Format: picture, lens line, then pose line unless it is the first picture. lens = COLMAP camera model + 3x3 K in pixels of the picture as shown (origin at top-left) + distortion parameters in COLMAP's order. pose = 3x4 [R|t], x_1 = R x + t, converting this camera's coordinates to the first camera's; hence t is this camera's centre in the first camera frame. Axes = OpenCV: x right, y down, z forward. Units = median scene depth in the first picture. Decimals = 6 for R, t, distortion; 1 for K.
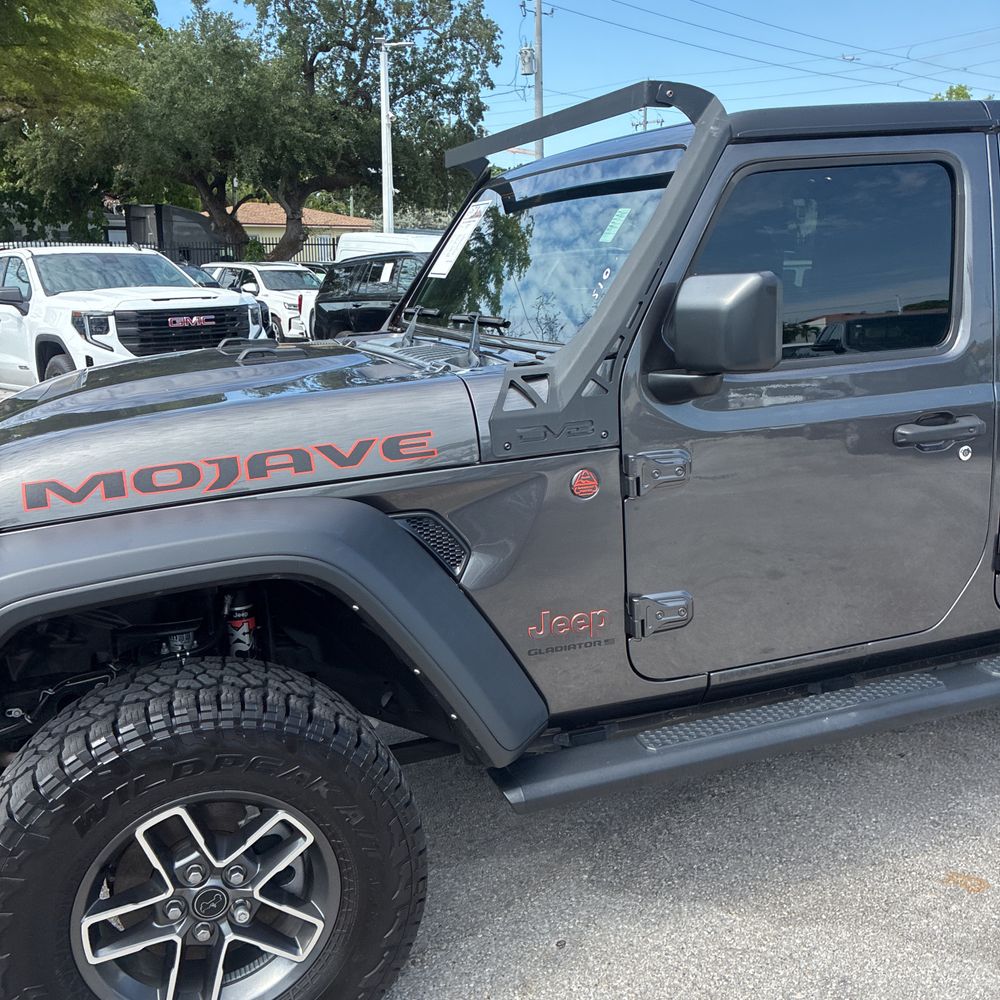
lens RADIAL K [[1016.5, 0, 498.4], [0, 1016.5, 517.2], [0, 0, 1]] dist [0.026133, 0.000000]
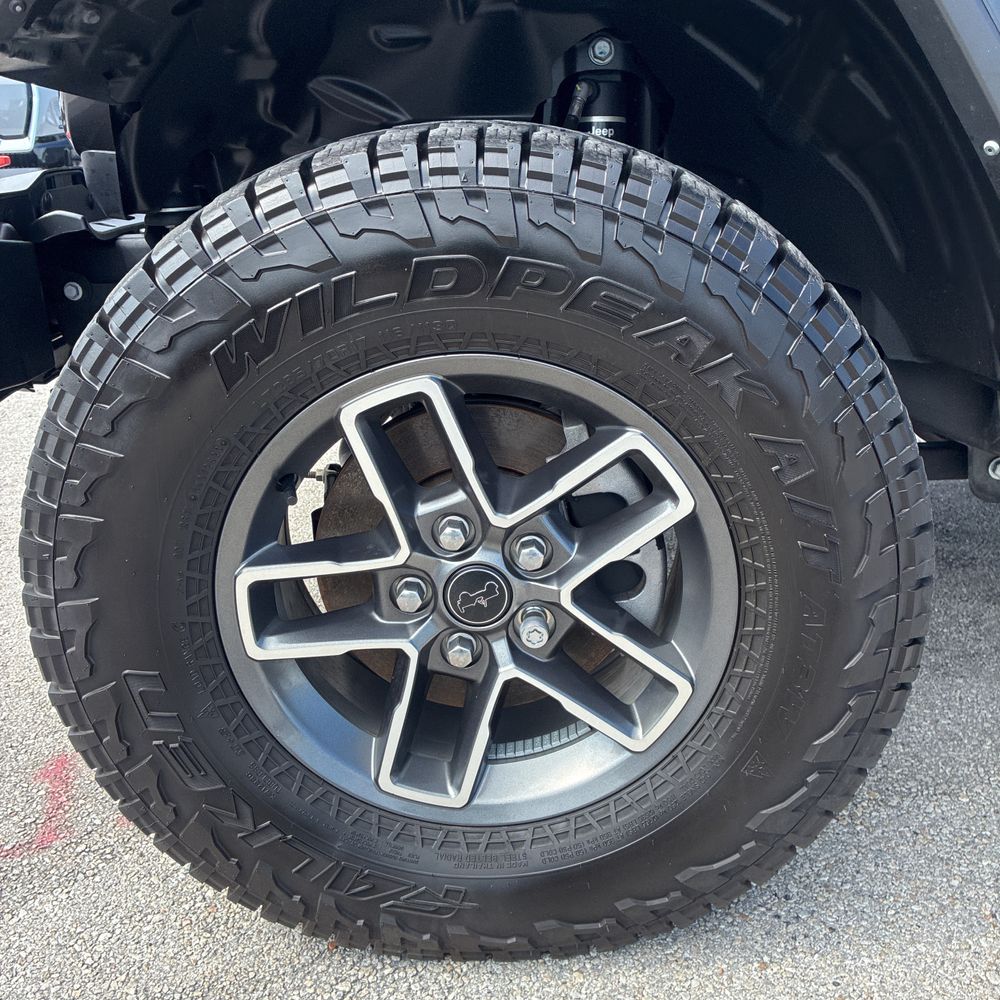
lens RADIAL K [[1016.5, 0, 506.3], [0, 1016.5, 504.4], [0, 0, 1]] dist [0.026133, 0.000000]
pose [[0.933532, 0.136363, -0.331546, -0.107460], [-0.097834, 0.986632, 0.130328, 0.263951], [0.344886, -0.089229, 0.934394, 0.536789]]
